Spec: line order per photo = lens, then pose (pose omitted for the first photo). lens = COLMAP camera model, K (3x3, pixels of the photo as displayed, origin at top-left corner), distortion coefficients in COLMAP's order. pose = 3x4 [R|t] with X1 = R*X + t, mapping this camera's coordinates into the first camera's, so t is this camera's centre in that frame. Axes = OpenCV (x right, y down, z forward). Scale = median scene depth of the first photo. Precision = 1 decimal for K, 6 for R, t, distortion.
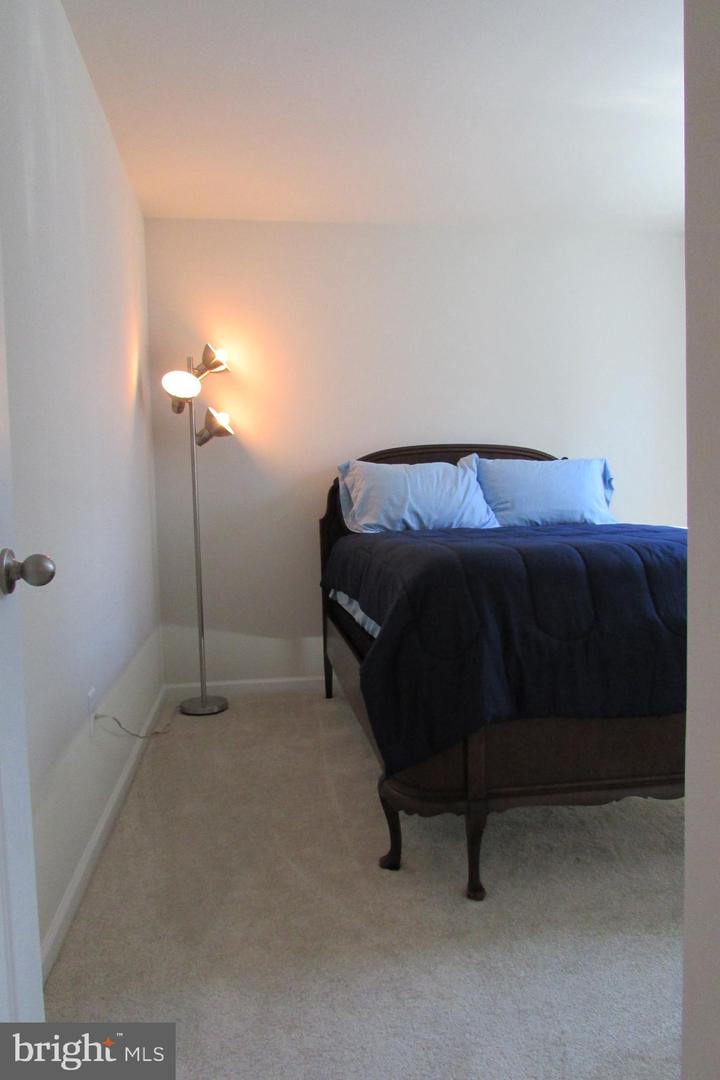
lens RADIAL K [[775.4, 0, 360.0], [0, 775.4, 540.0], [0, 0, 1]] dist [-0.172793, -0.000256]
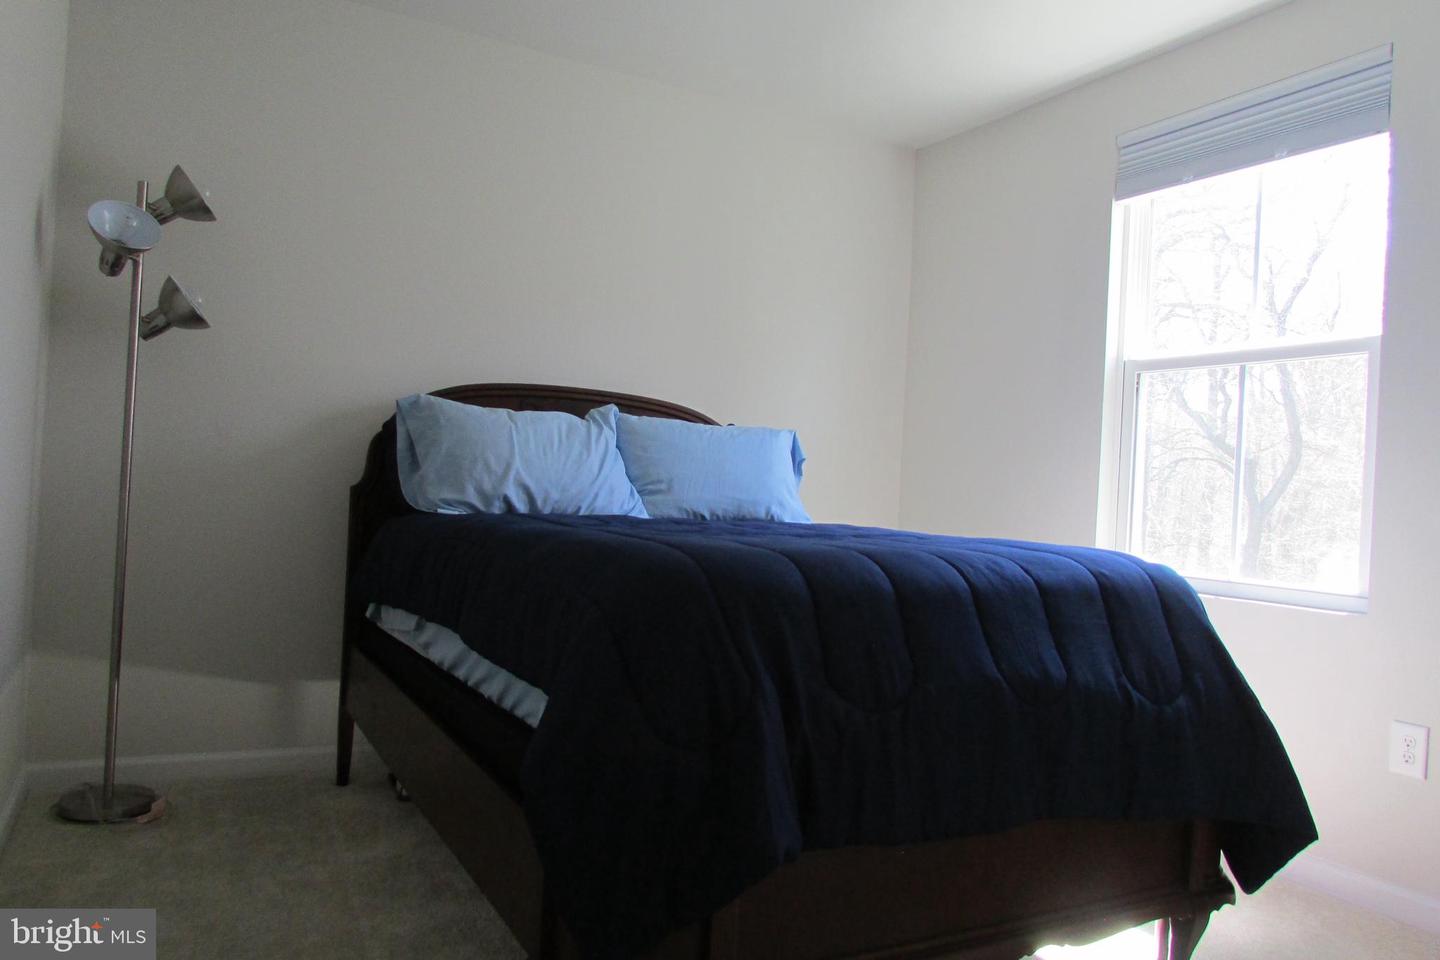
lens RADIAL K [[1003.1, 0, 720.8], [0, 1003.1, 487.1], [0, 0, 1]] dist [-0.065223, 0.001191]
pose [[0.924167, 0.077887, 0.373963, -0.082291], [-0.057296, 0.996181, -0.065886, 0.009116], [-0.377666, 0.039463, 0.925100, 0.186350]]
